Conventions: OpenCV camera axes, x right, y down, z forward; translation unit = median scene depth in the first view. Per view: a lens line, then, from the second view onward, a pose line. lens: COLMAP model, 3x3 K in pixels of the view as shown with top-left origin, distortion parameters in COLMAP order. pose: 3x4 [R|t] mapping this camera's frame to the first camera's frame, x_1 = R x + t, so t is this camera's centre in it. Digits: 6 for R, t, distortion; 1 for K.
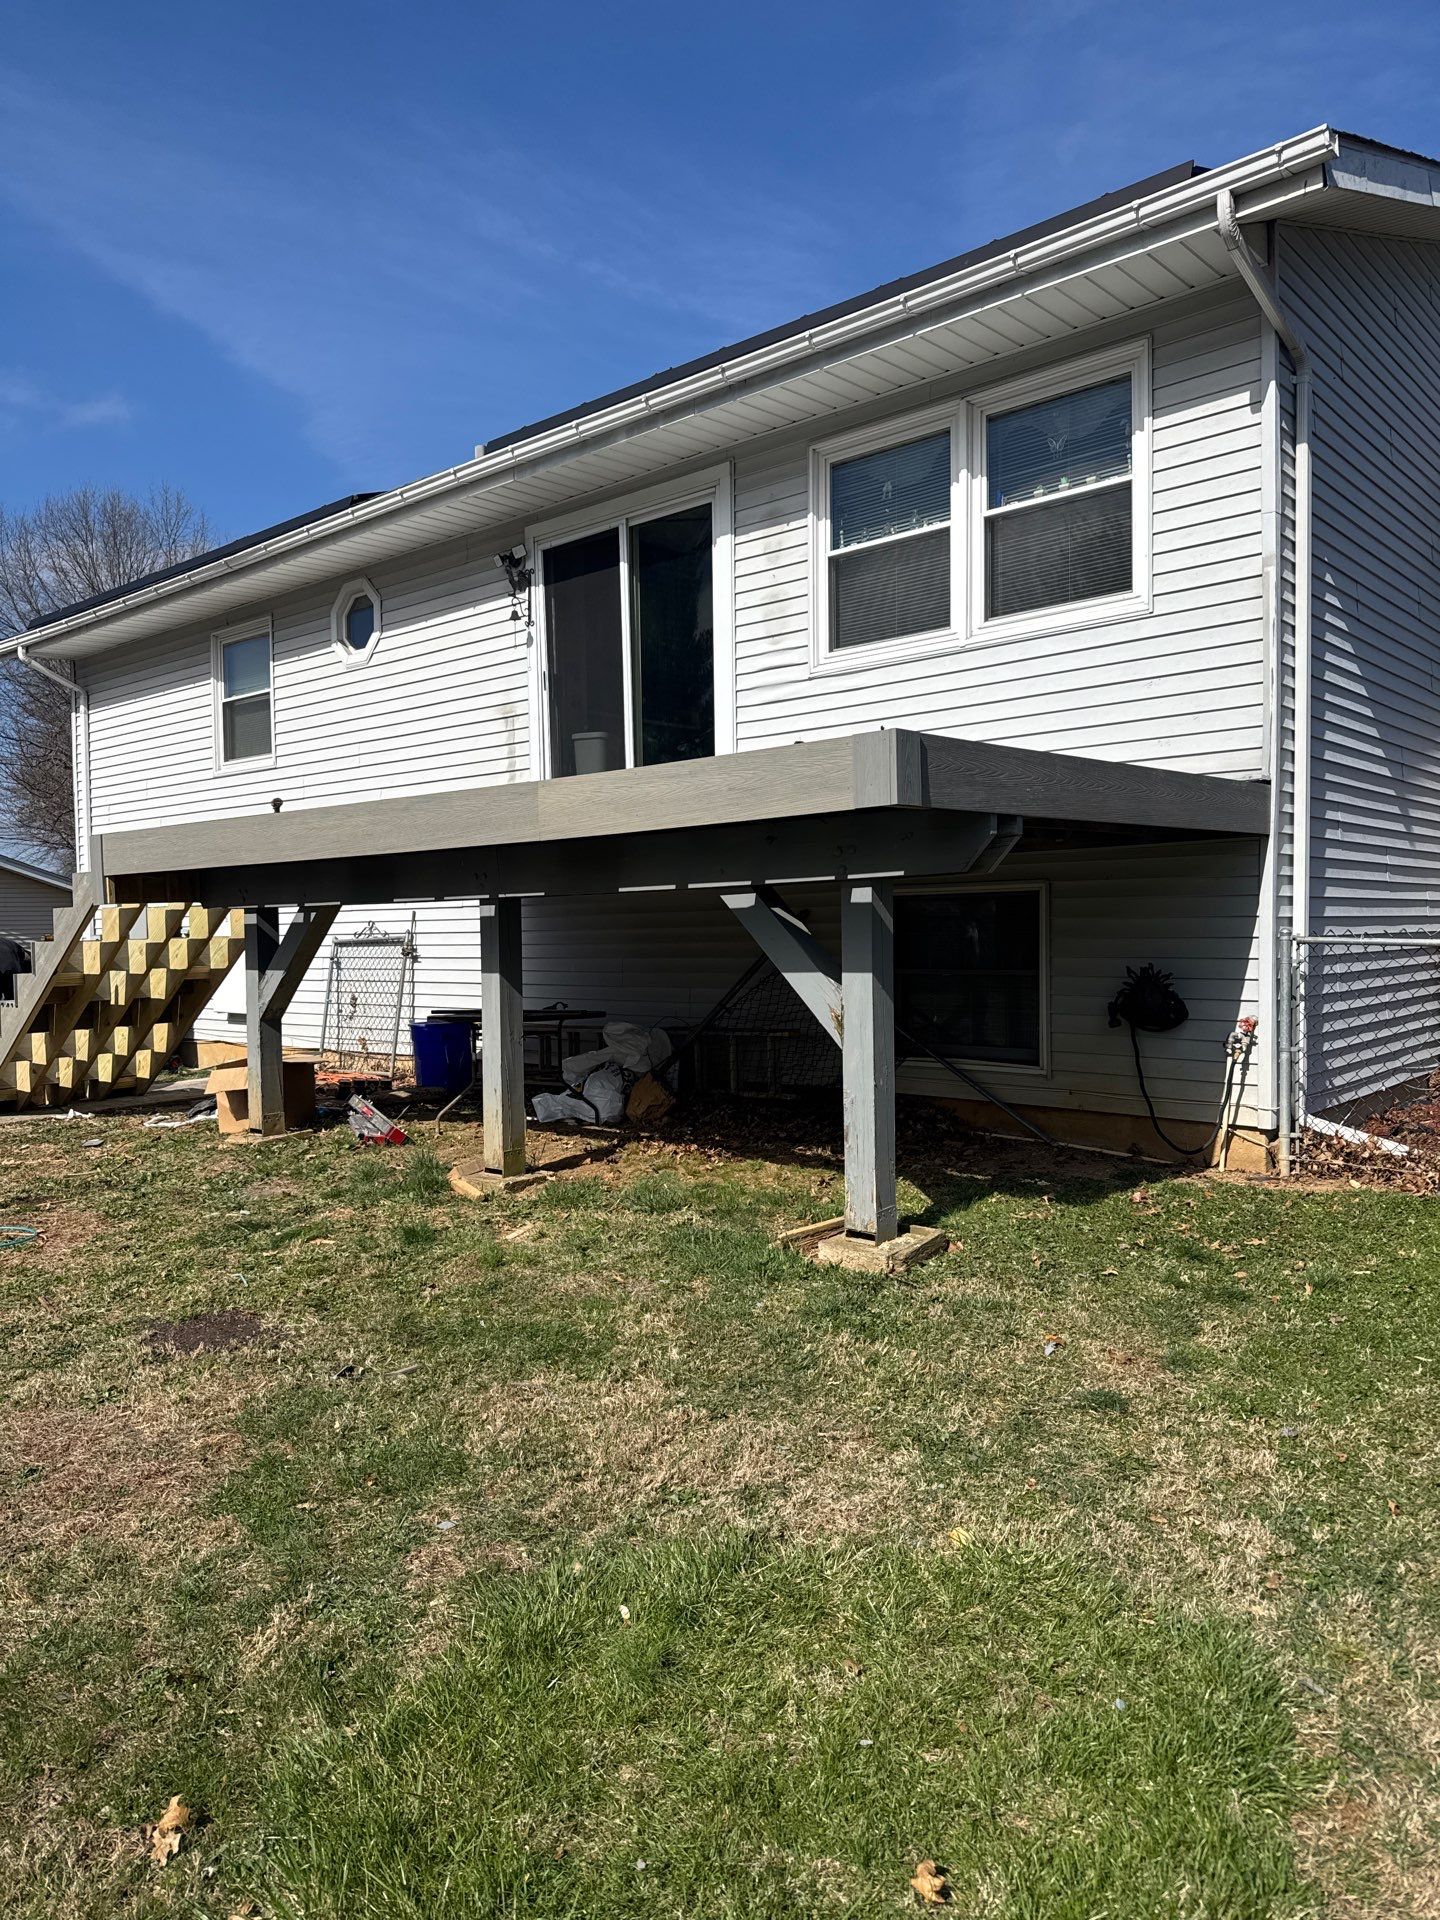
lens RADIAL K [[1344.5, 0, 696.1], [0, 1344.5, 969.8], [0, 0, 1]] dist [0.038356, -0.042253]
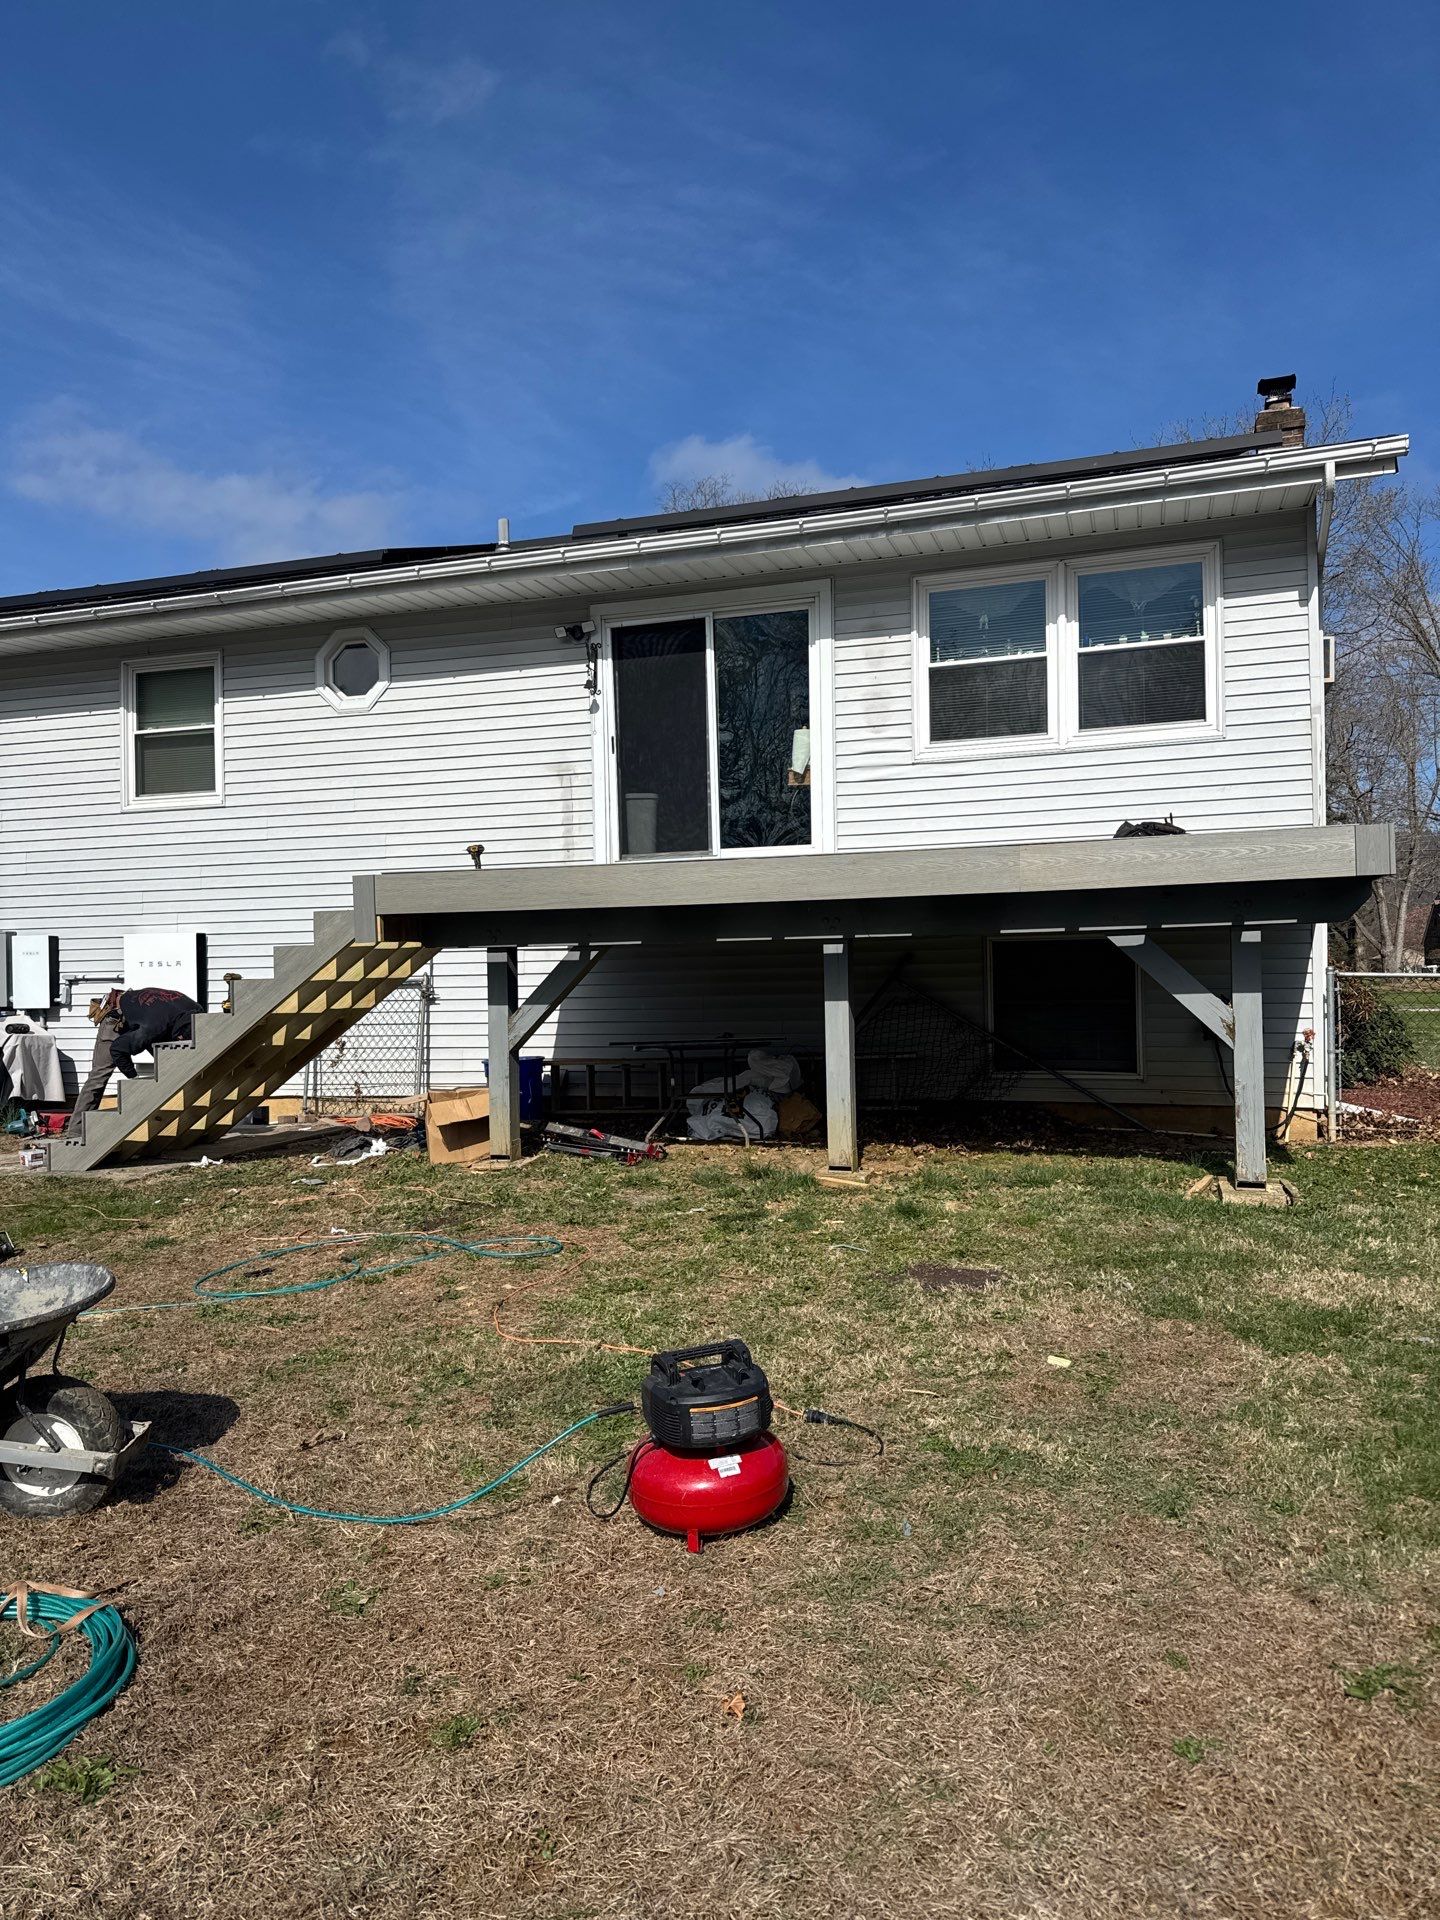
lens RADIAL K [[1344.5, 0, 703.1], [0, 1344.5, 965.7], [0, 0, 1]] dist [0.038356, -0.042253]
pose [[0.914498, 0.004445, 0.404566, -0.642493], [0.014292, 0.998961, -0.043284, 0.017957], [-0.404338, 0.045365, 0.913484, -0.030032]]
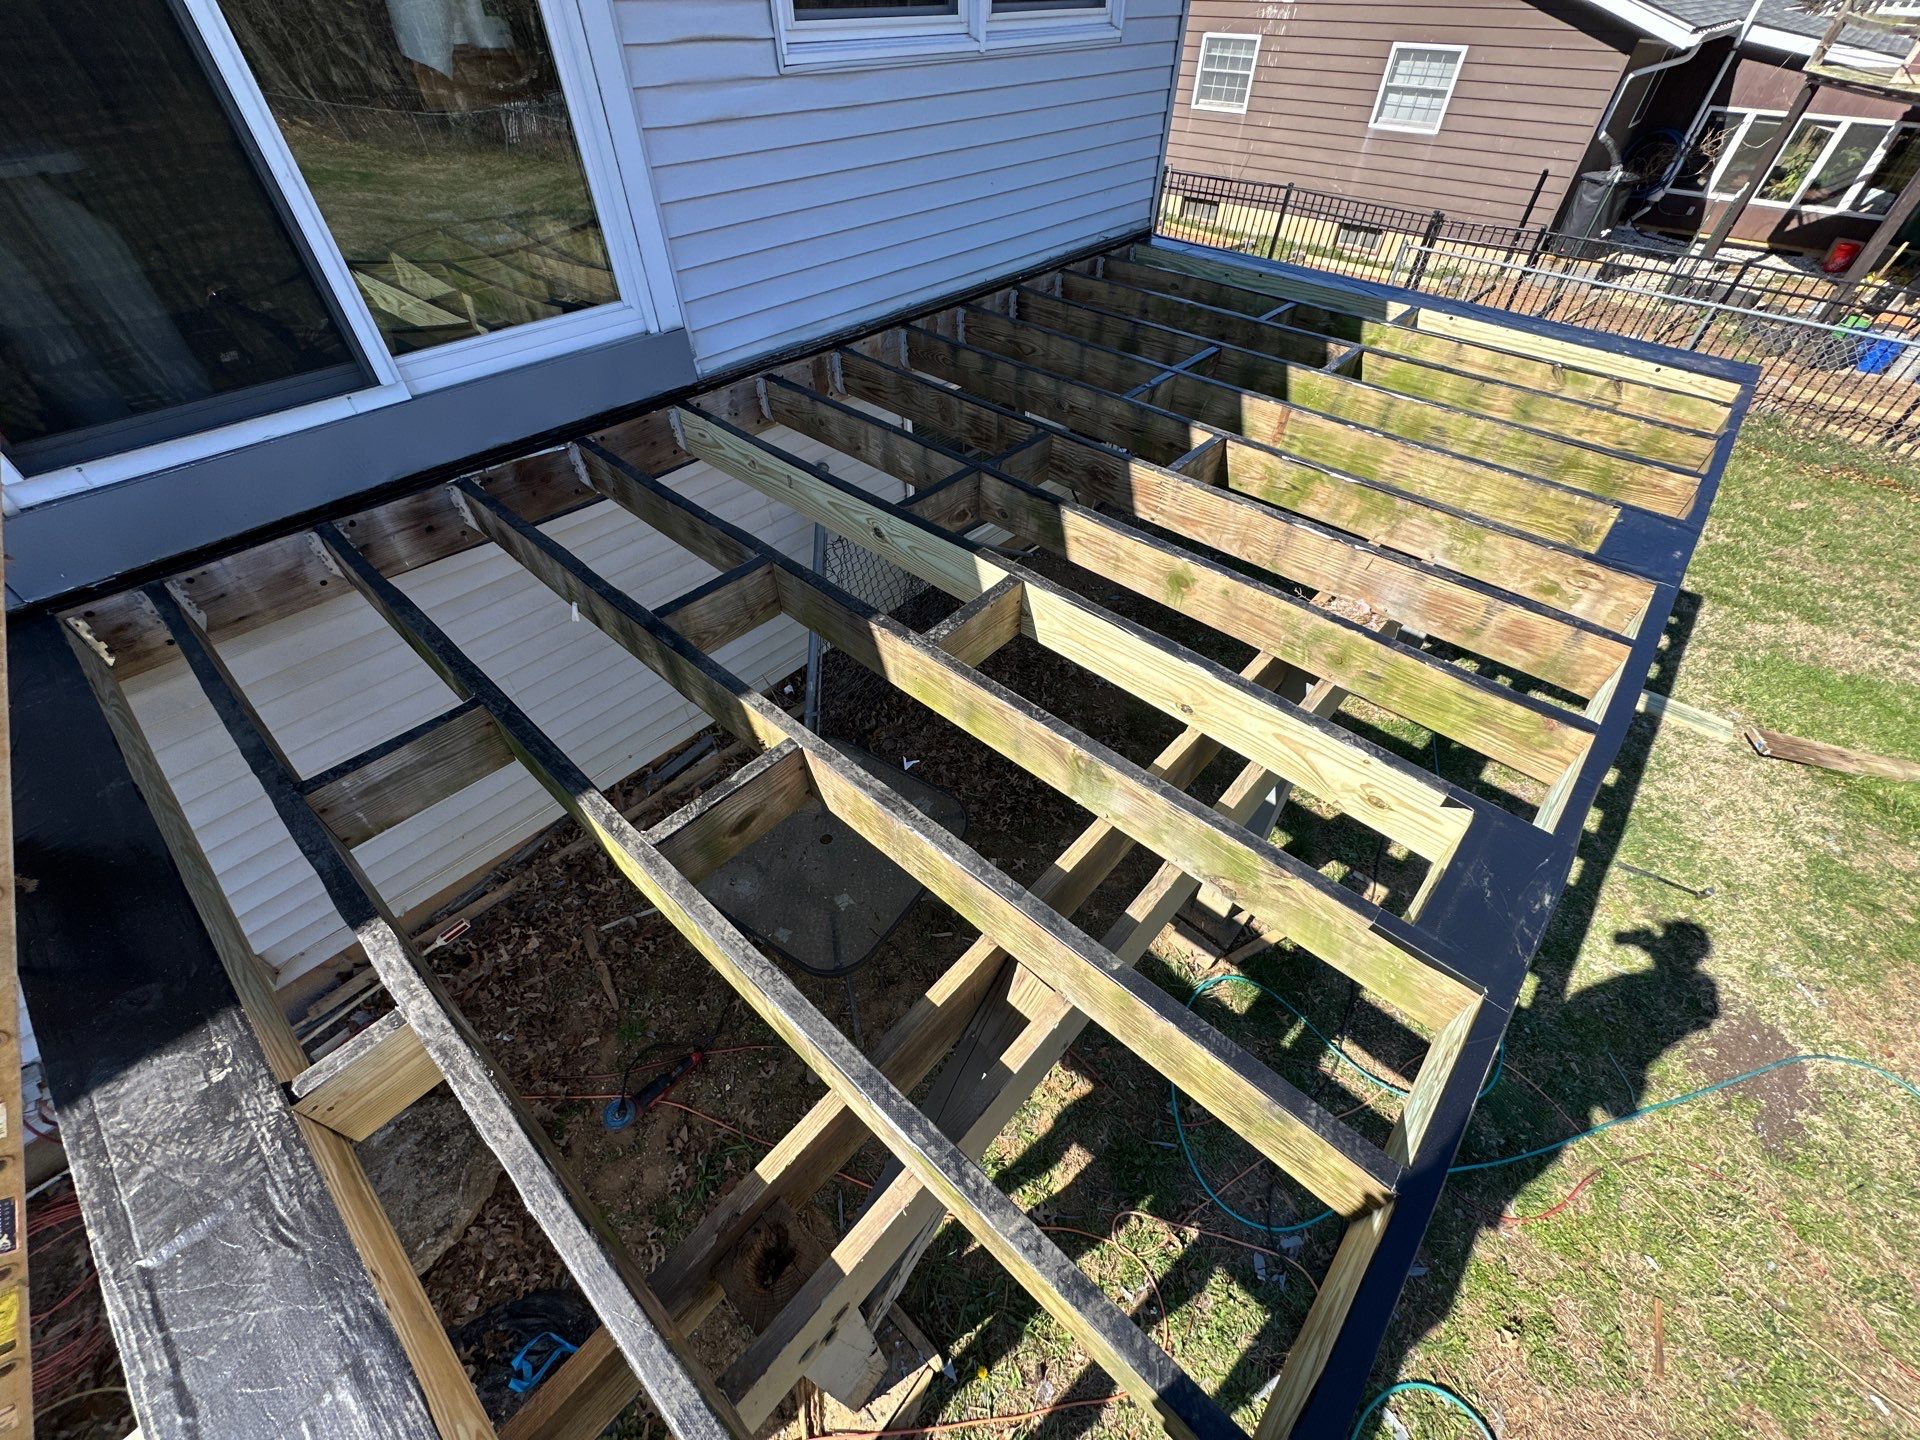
lens RADIAL K [[760.5, 0, 959.0], [0, 760.5, 717.1], [0, 0, 1]] dist [-0.004256, 0.000210]
pose [[0.005272, -0.691474, 0.722382, -0.376442], [0.022623, 0.722289, 0.691221, -0.266489], [-0.999730, 0.012698, 0.019451, 1.016179]]
